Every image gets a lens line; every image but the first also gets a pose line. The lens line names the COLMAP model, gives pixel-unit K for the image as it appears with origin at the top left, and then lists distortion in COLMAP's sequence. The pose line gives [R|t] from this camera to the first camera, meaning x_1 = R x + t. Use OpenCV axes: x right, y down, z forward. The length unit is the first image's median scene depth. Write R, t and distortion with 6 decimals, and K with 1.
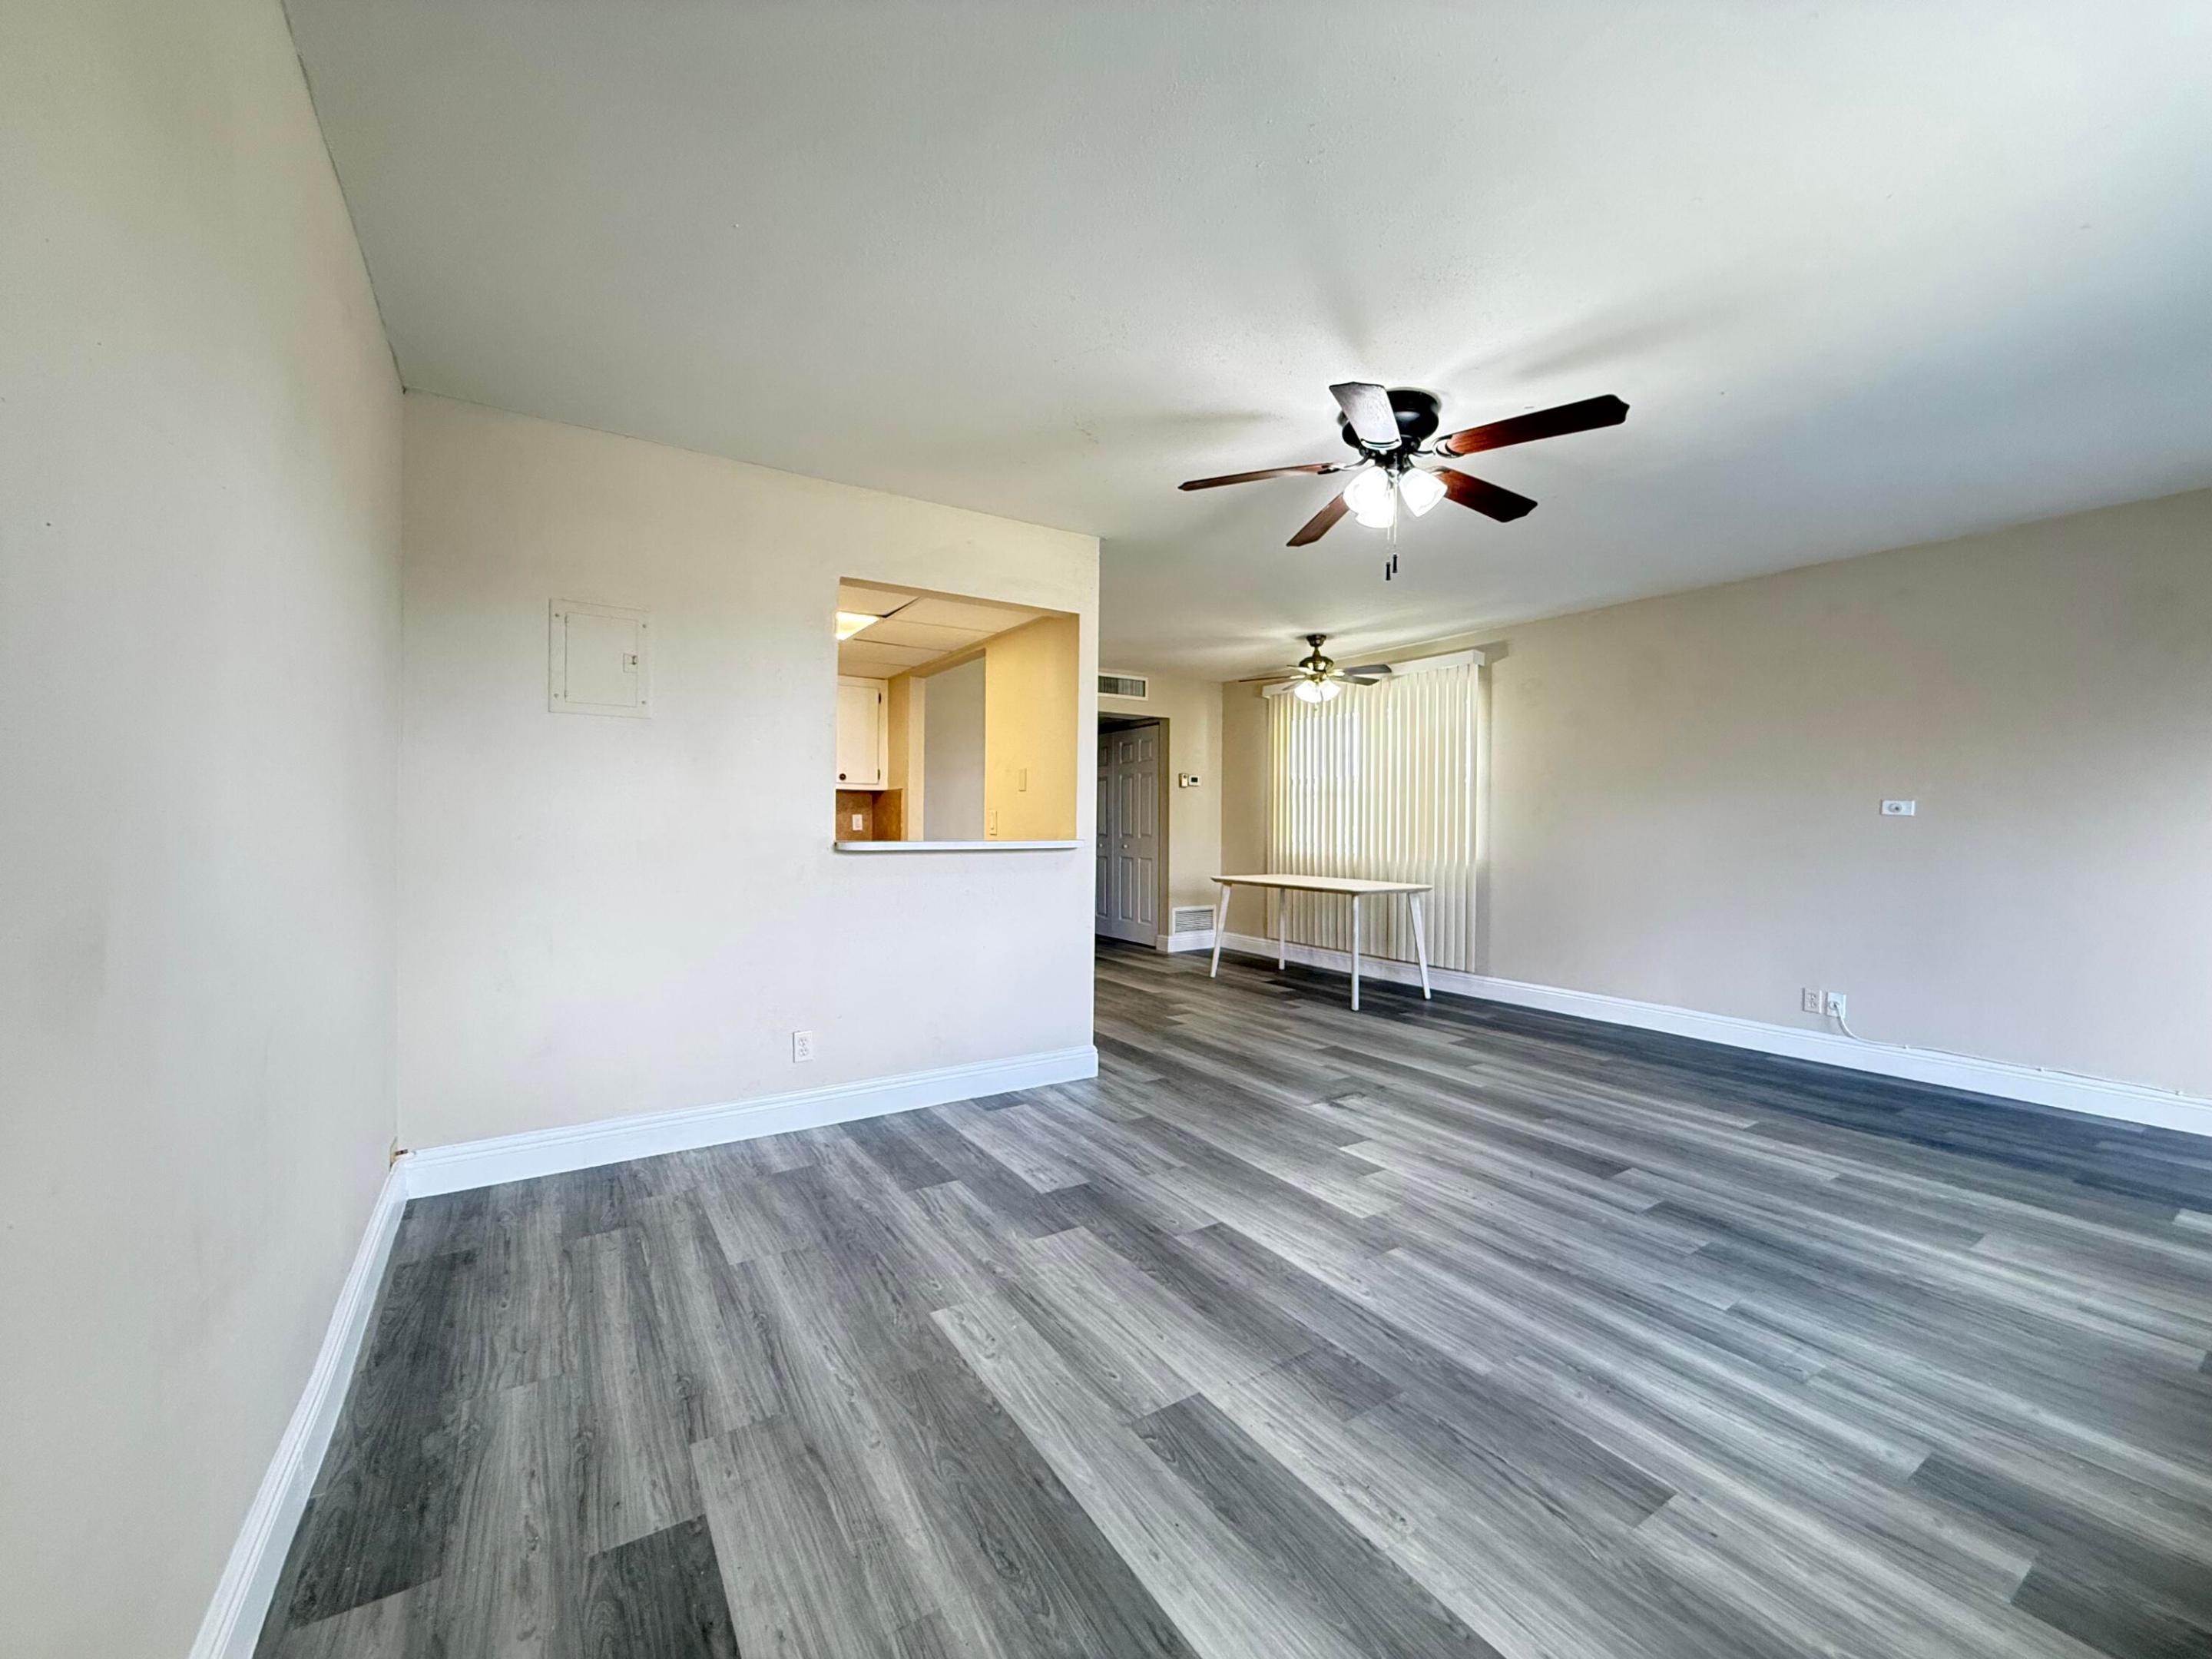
lens RADIAL K [[882.4, 0, 1103.9], [0, 882.4, 824.0], [0, 0, 1]] dist [-0.001223, 0.000447]
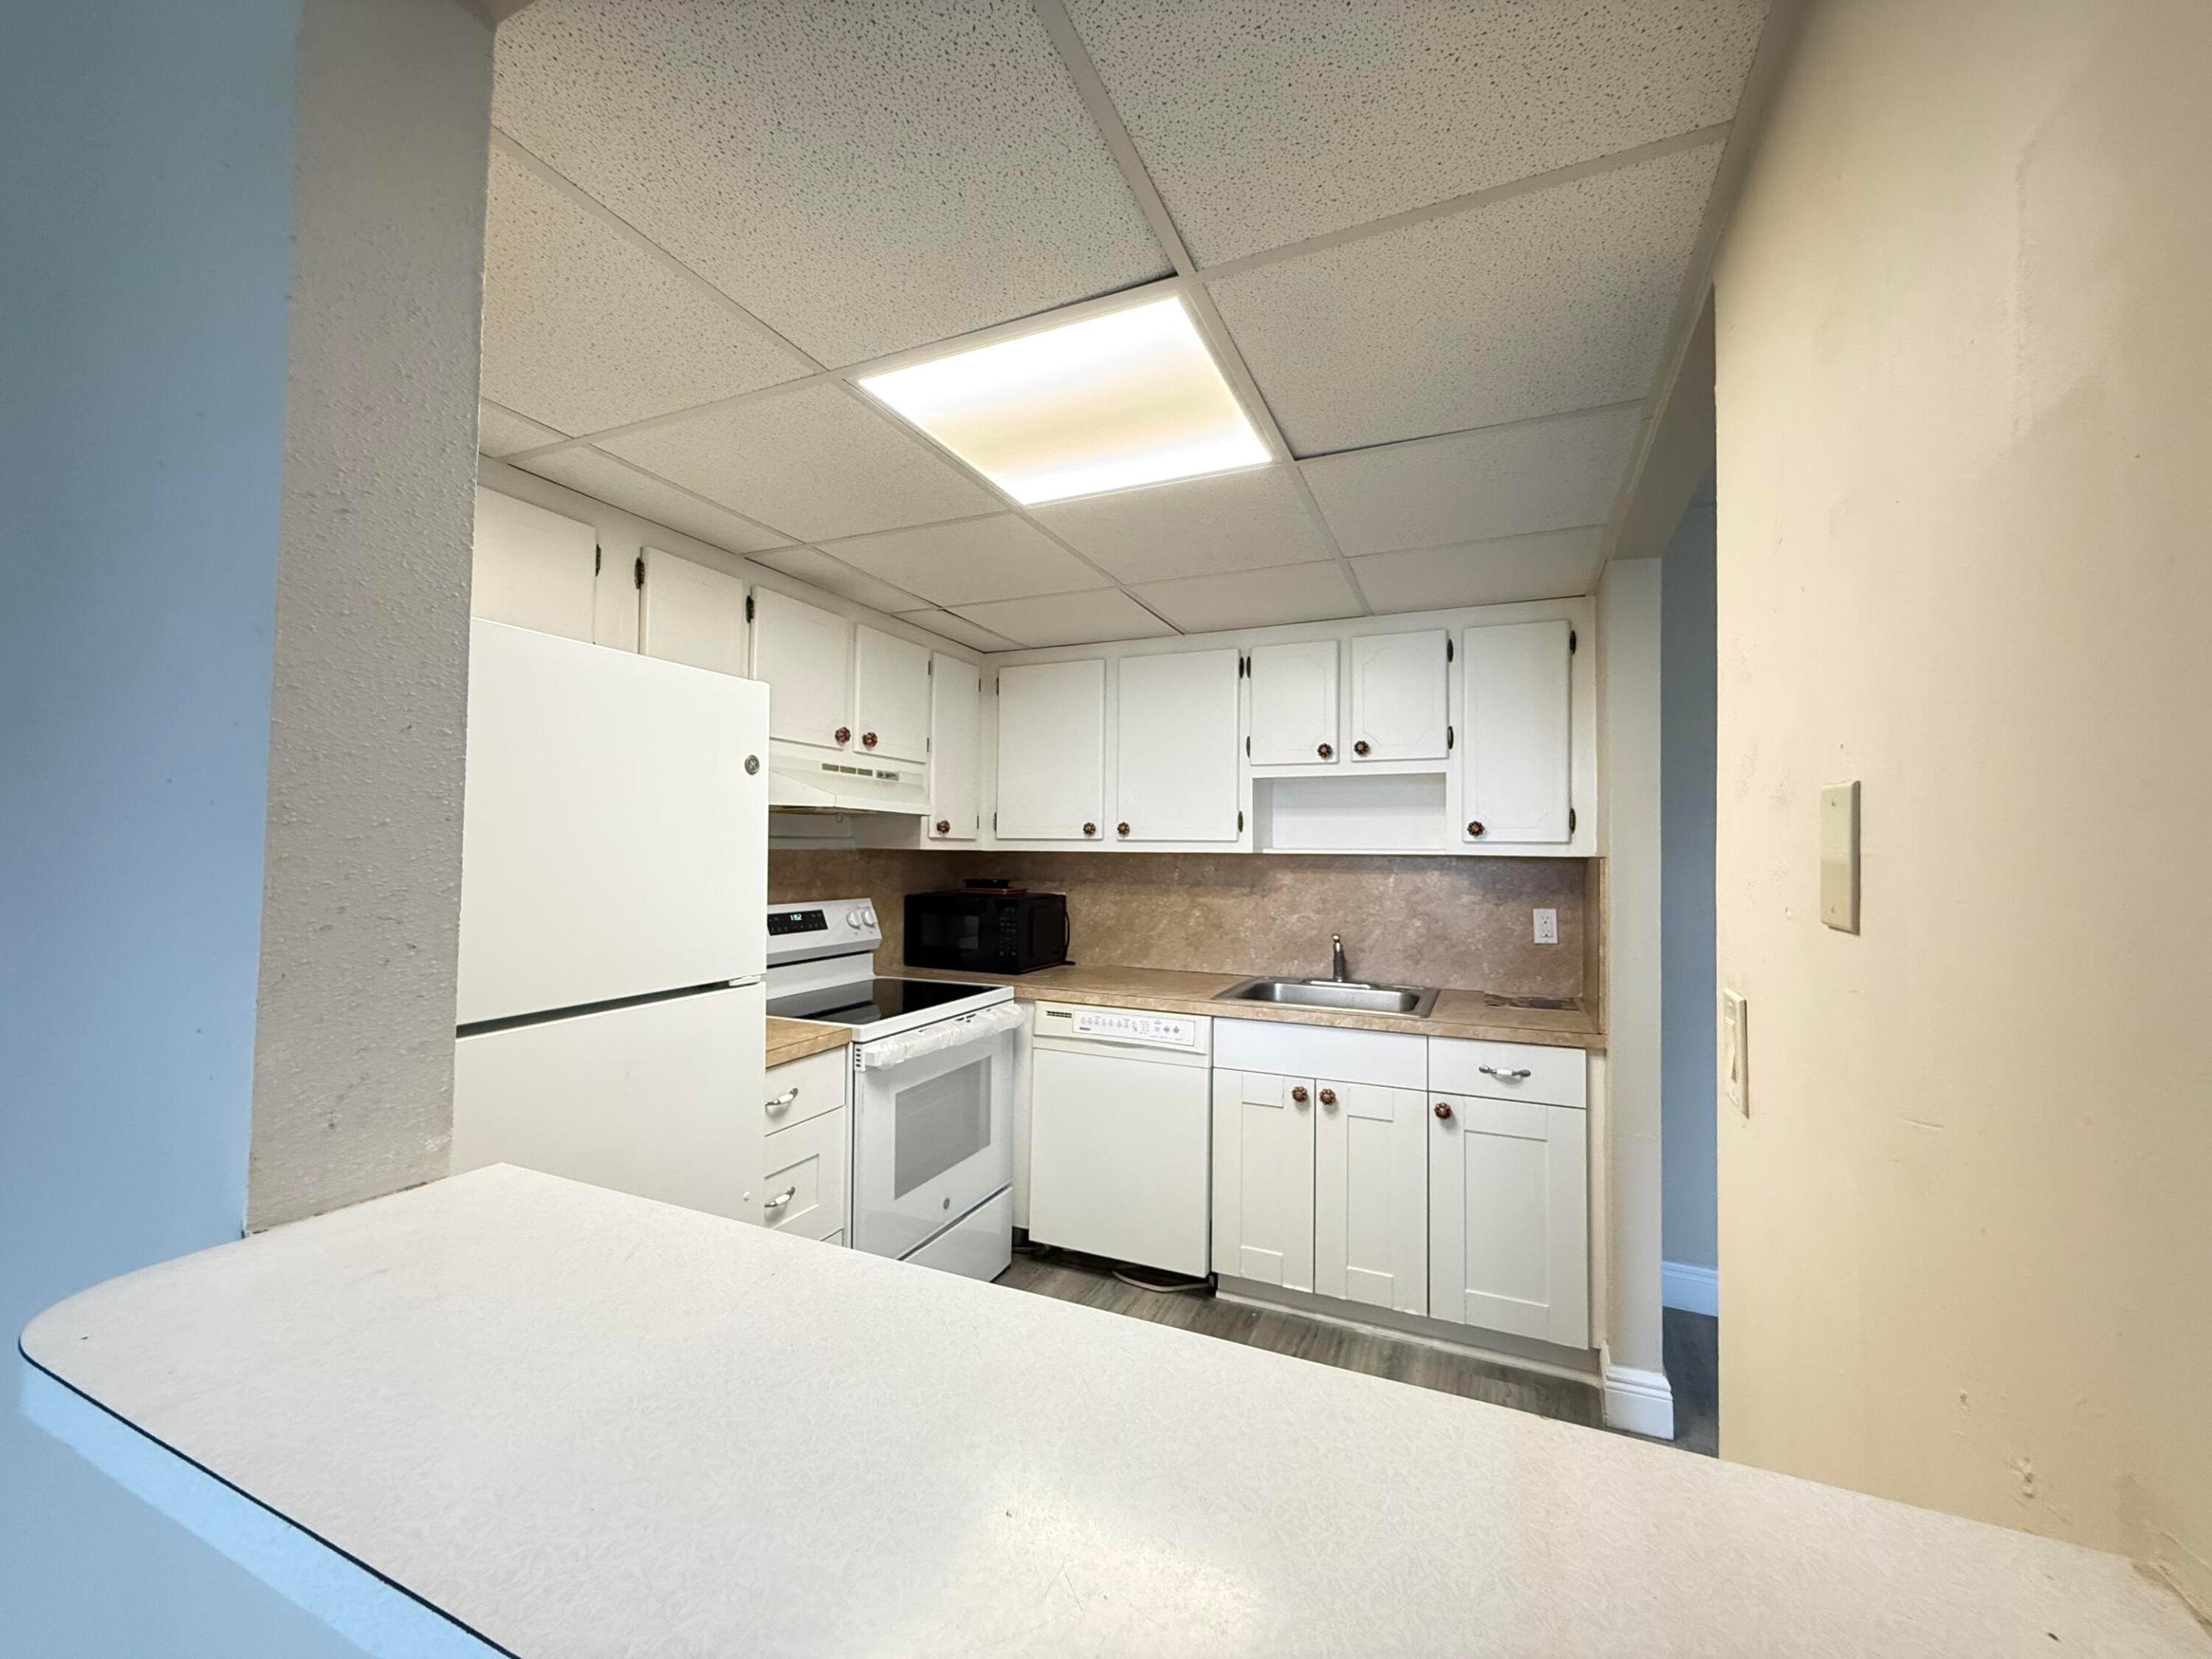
lens RADIAL K [[882.4, 0, 1106.6], [0, 882.4, 831.3], [0, 0, 1]] dist [-0.001223, 0.000447]
pose [[0.547584, -0.020725, -0.836494, -0.046410], [-0.011002, 0.999428, -0.031964, -0.072330], [0.836678, 0.026706, 0.547043, 1.209625]]
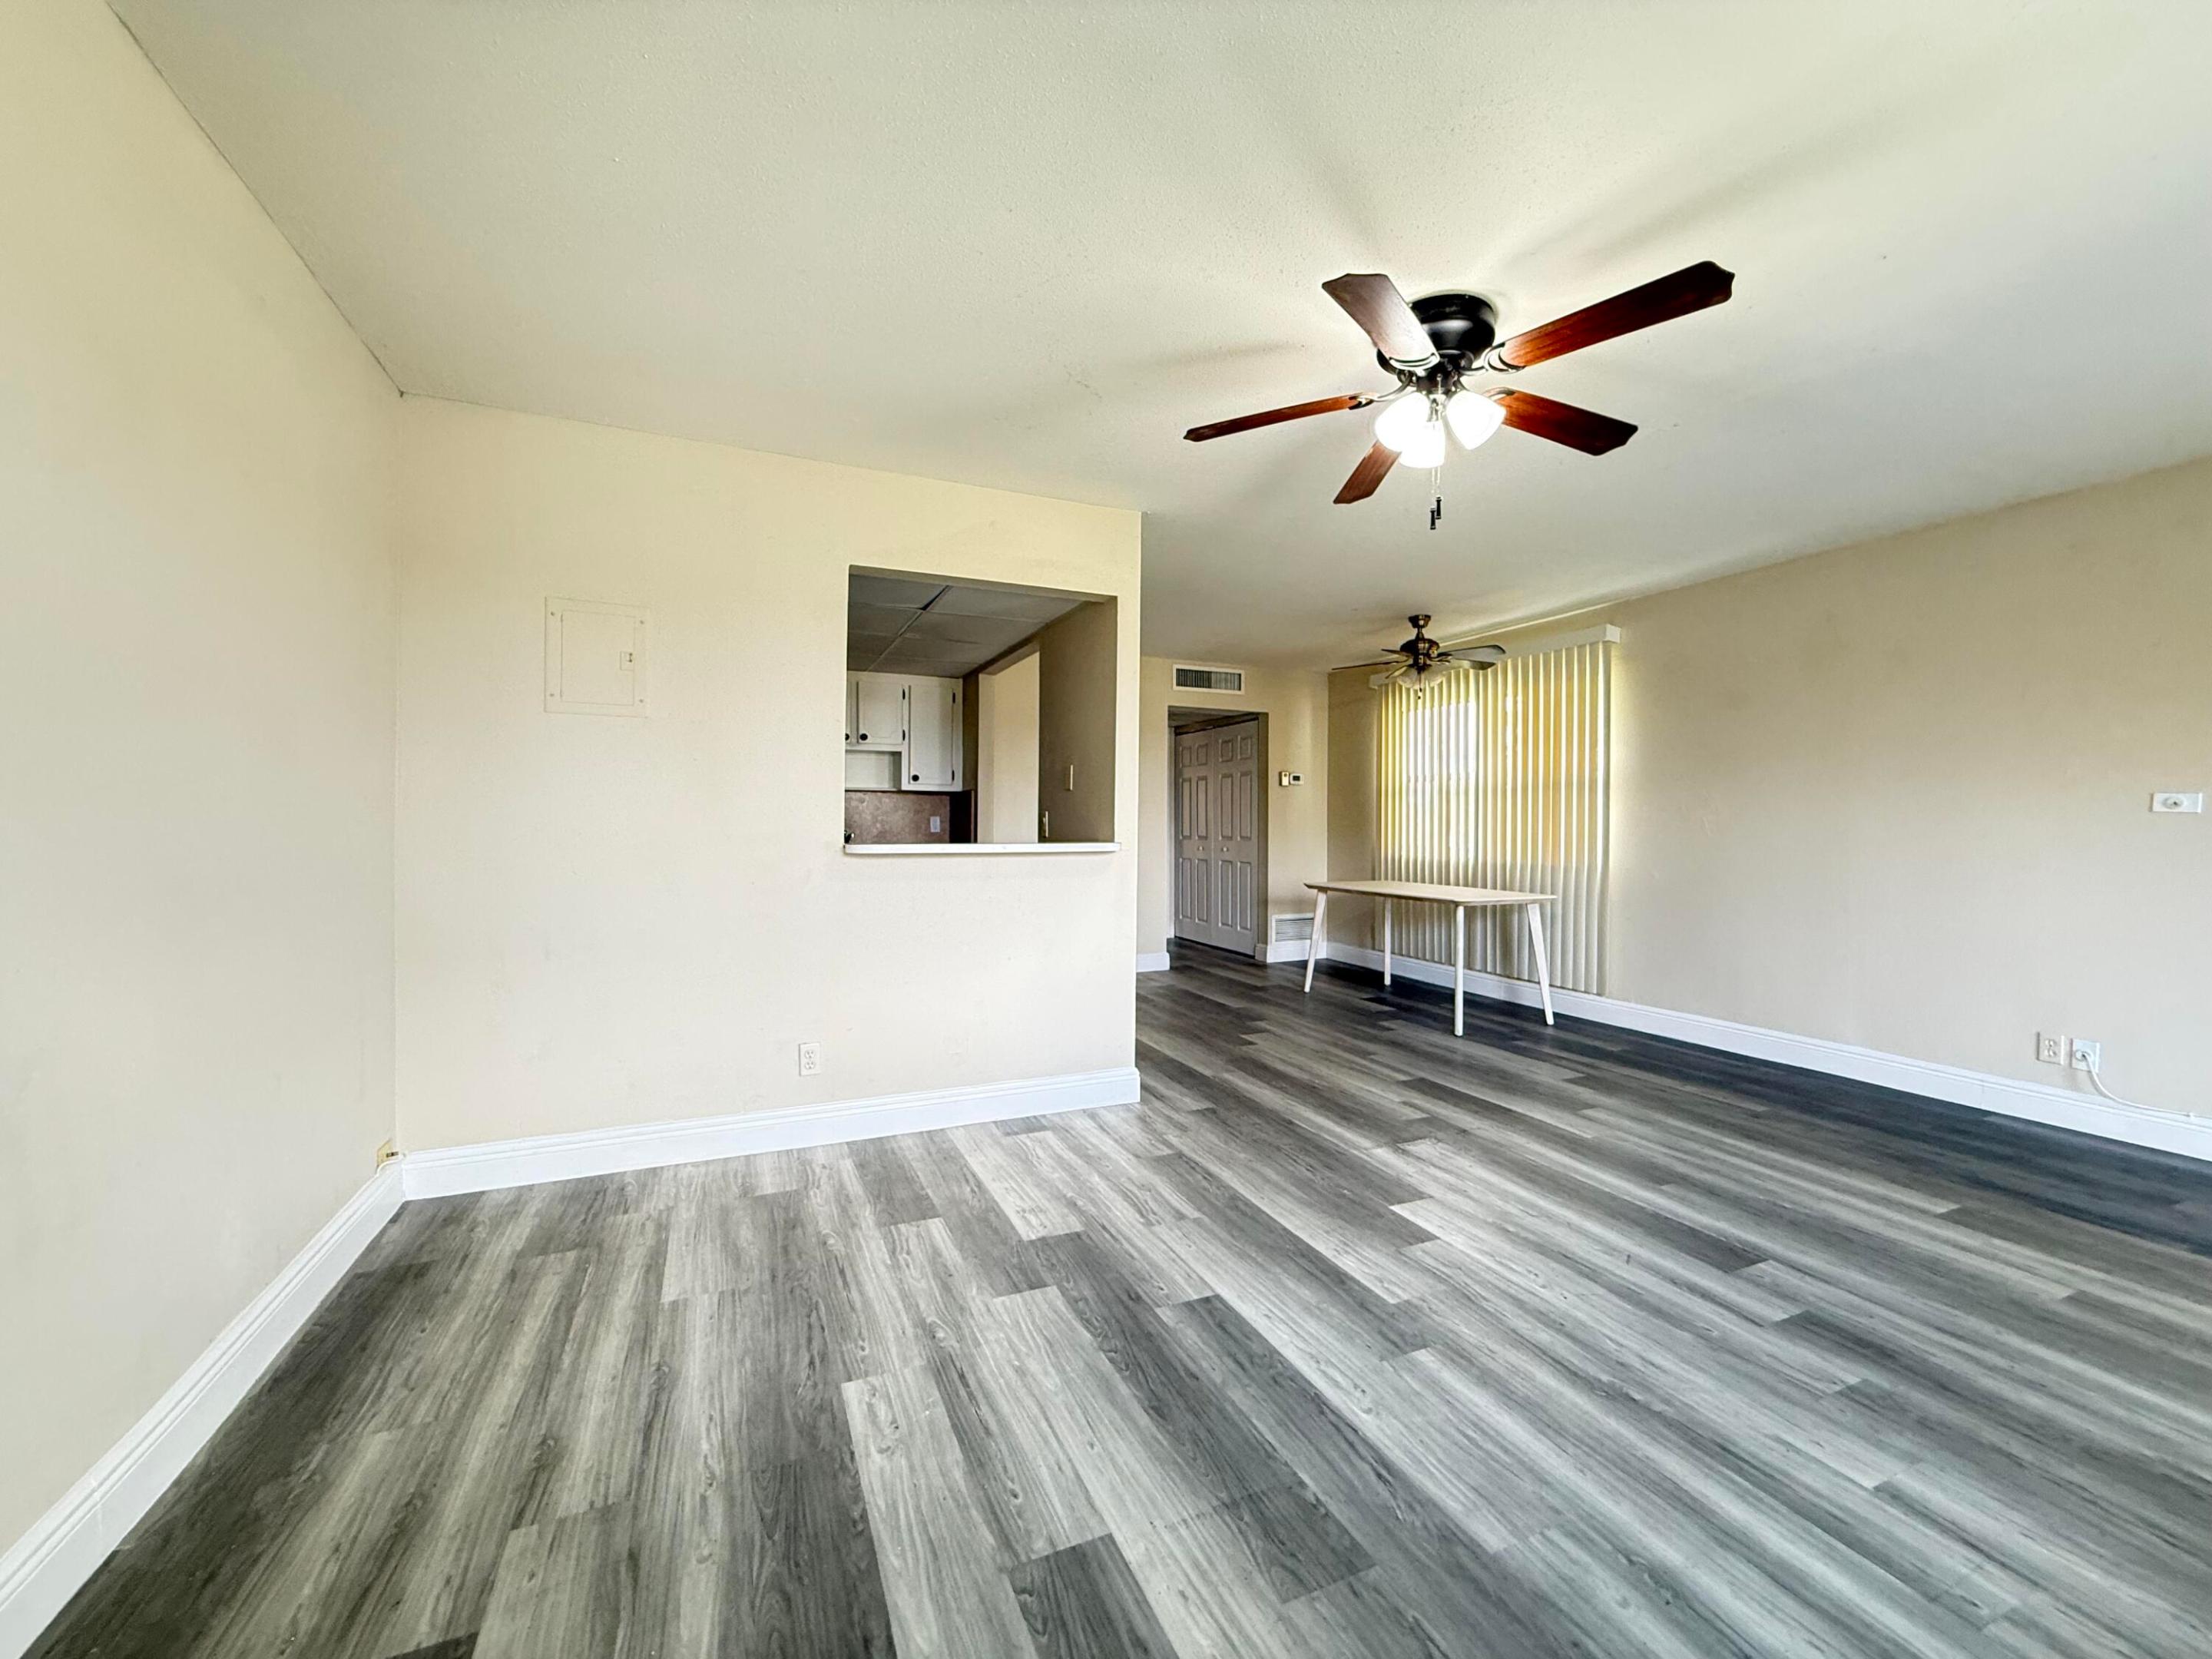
lens RADIAL K [[882.4, 0, 1103.4], [0, 882.4, 824.1], [0, 0, 1]] dist [-0.001223, 0.000447]
pose [[0.986646, -0.001801, -0.162866, 0.144382], [0.001486, 0.999997, -0.002058, 0.001035], [0.162870, 0.001788, 0.986646, 0.127832]]
